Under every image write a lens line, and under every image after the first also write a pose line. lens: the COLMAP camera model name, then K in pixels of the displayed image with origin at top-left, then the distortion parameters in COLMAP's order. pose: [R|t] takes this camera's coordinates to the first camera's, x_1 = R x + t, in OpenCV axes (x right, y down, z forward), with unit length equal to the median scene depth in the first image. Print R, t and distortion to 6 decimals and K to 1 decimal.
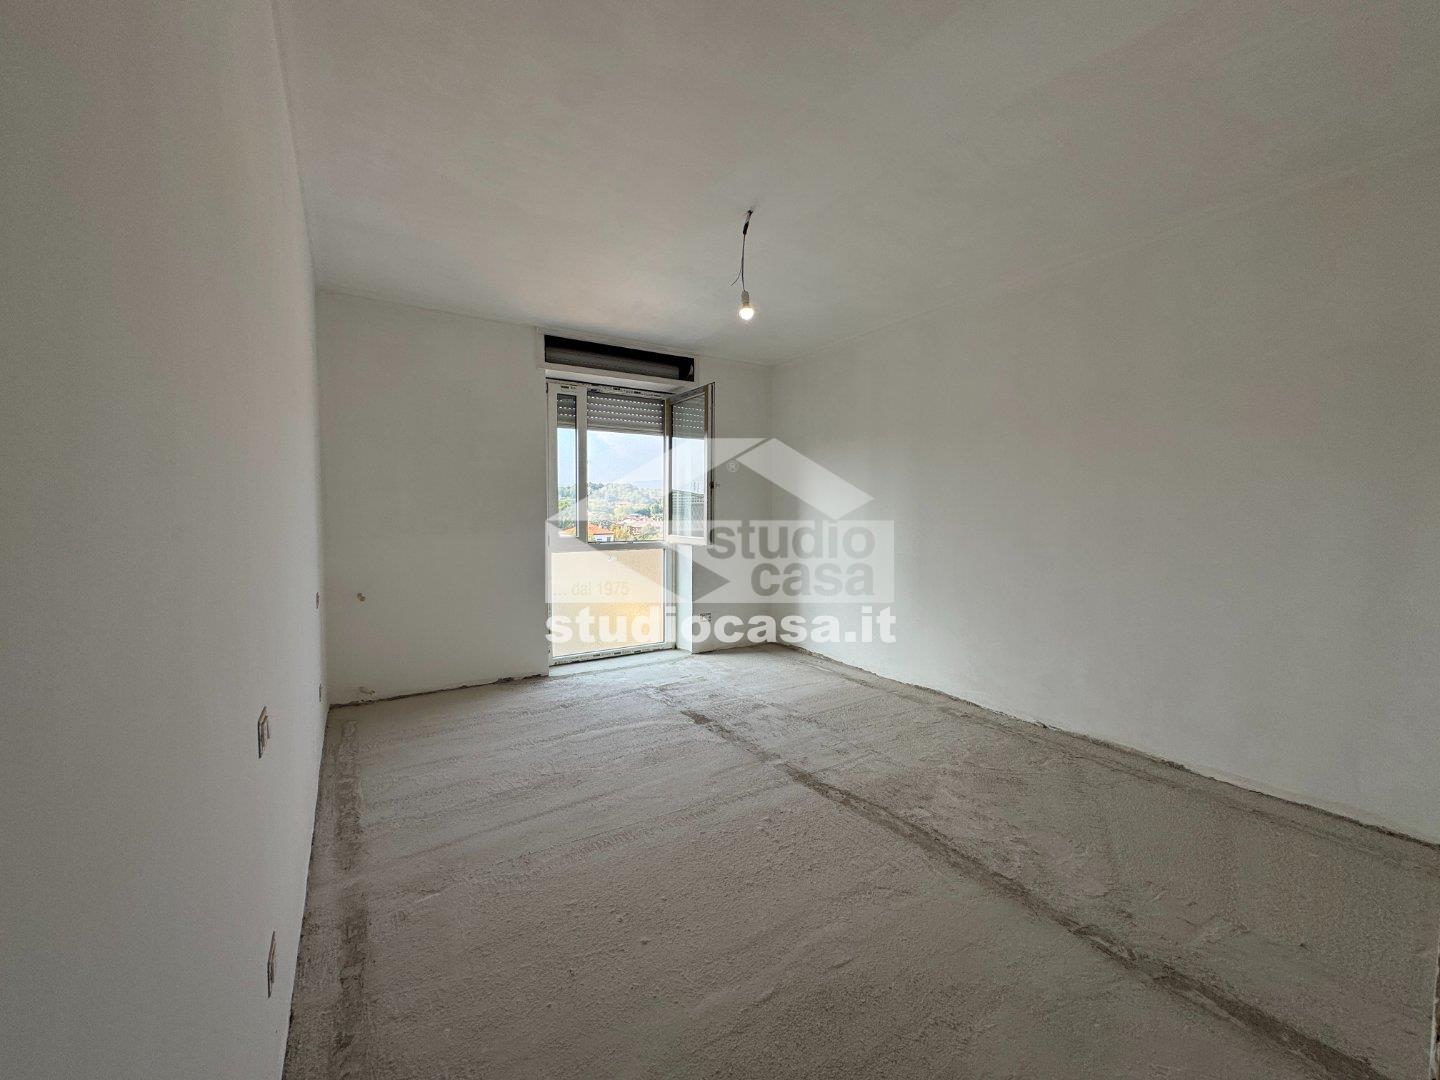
lens RADIAL K [[588.2, 0, 720.9], [0, 588.2, 543.6], [0, 0, 1]] dist [0.001827, 0.000074]
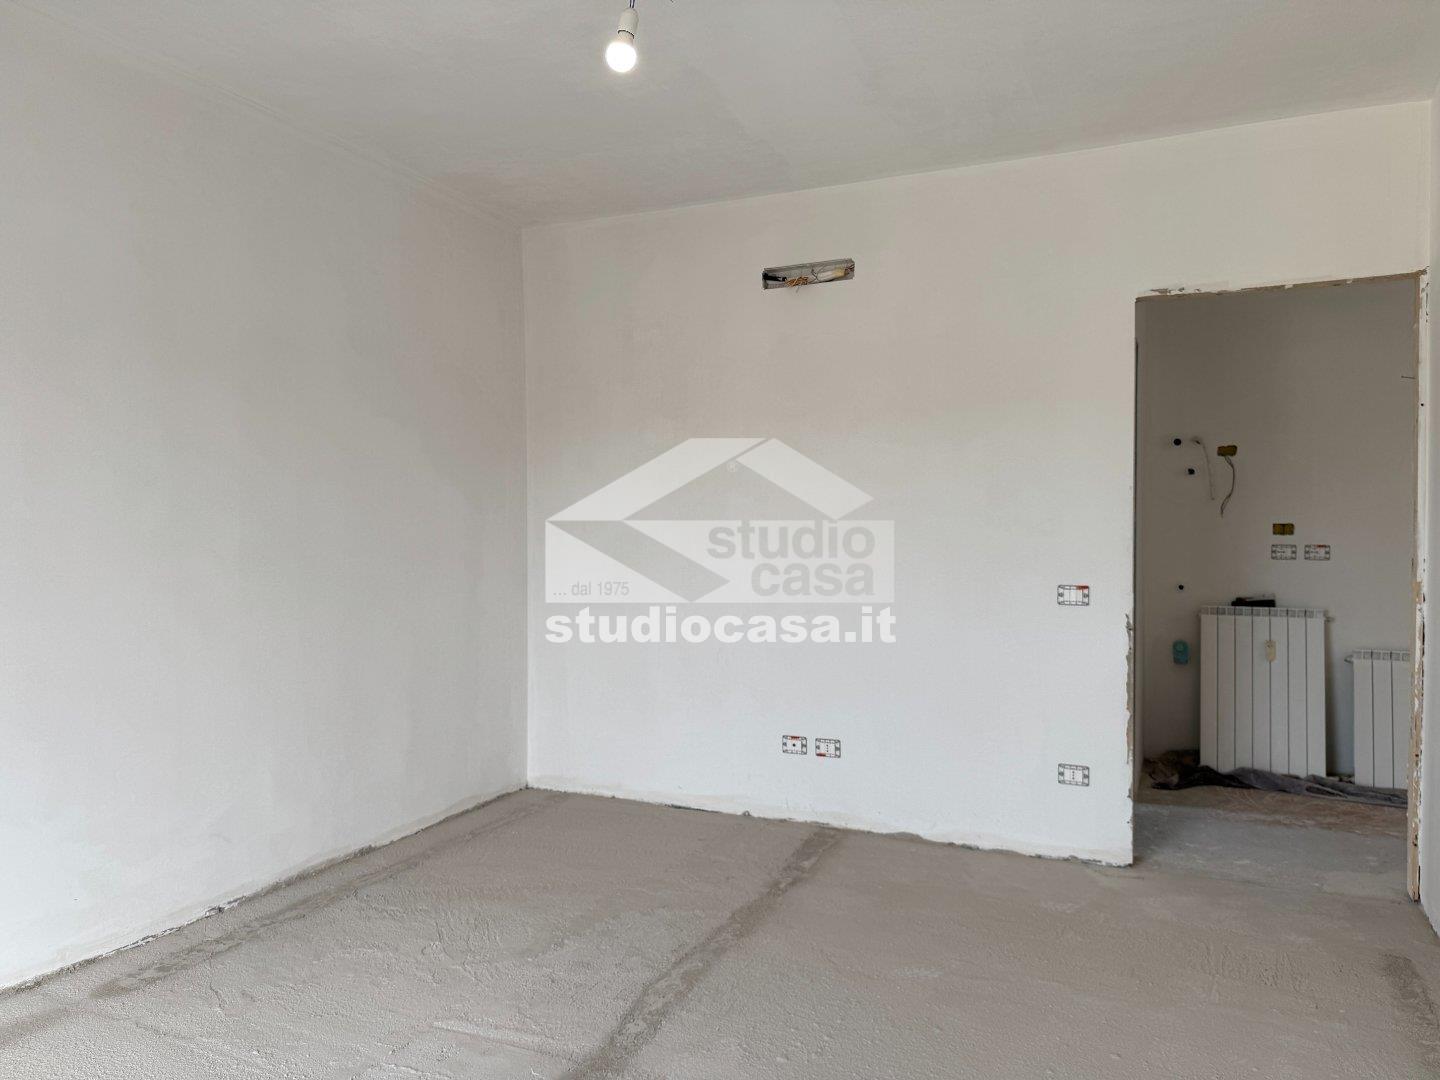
lens RADIAL K [[931.9, 0, 720.0], [0, 931.9, 540.0], [0, 0, 1]] dist [0.053405, -0.001693]
pose [[-0.525574, -0.001692, 0.850746, -0.453158], [0.041765, 0.998741, 0.027788, -0.042860], [-0.849722, 0.050136, -0.524842, 1.027485]]
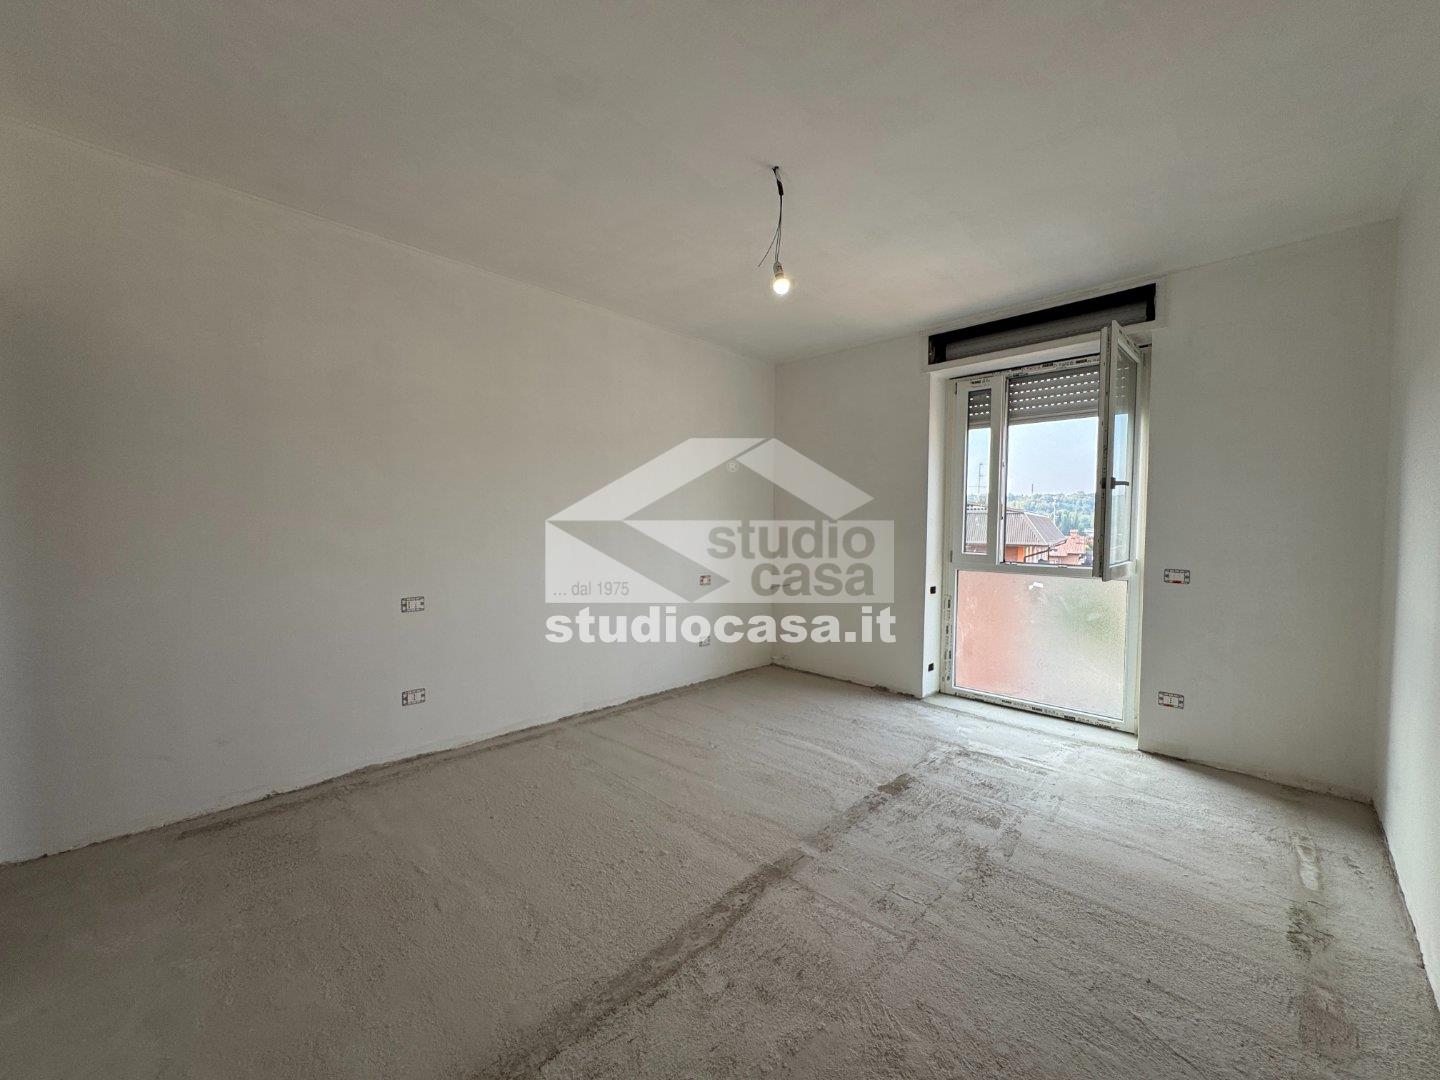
lens RADIAL K [[588.2, 0, 720.9], [0, 588.2, 543.6], [0, 0, 1]] dist [0.001827, 0.000074]
pose [[0.202021, 0.034138, -0.978786, 0.672998], [-0.059567, 0.997970, 0.022513, -0.030157], [0.977568, 0.053756, 0.203645, 0.594666]]
